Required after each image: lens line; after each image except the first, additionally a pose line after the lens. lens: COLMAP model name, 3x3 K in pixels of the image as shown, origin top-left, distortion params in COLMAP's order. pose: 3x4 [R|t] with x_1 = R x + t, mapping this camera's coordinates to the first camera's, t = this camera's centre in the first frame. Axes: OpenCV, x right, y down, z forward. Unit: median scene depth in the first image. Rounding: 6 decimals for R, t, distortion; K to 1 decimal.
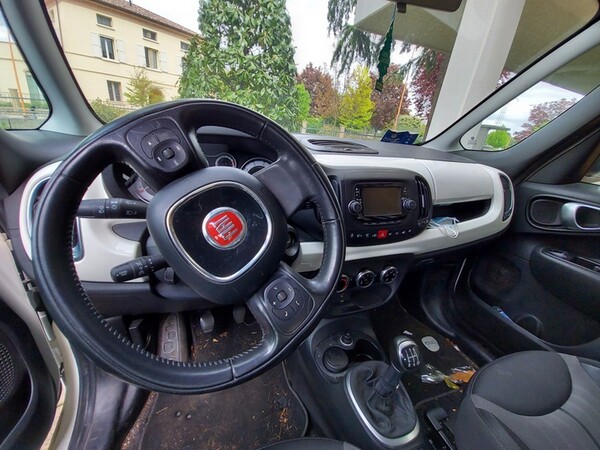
lens RADIAL K [[246.8, 0, 296.3], [0, 246.8, 224.7], [0, 0, 1]] dist [-0.002862, -0.001117]
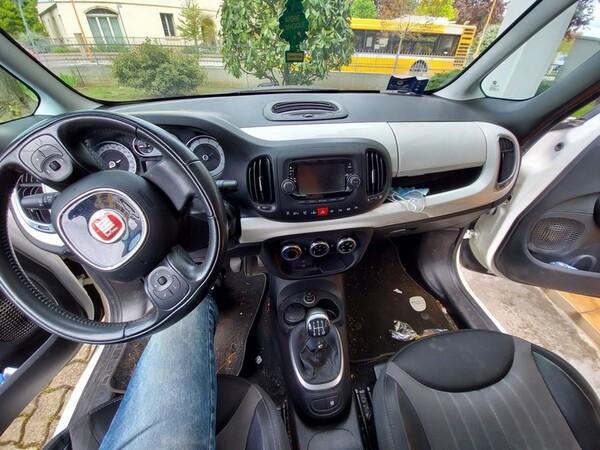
lens RADIAL K [[246.8, 0, 306.3], [0, 246.8, 218.8], [0, 0, 1]] dist [-0.002862, -0.001117]
pose [[0.983353, 0.039068, -0.177455, 0.378536], [0.000042, 0.976564, 0.215229, -0.121857], [0.181704, -0.211654, 0.960305, 0.008789]]
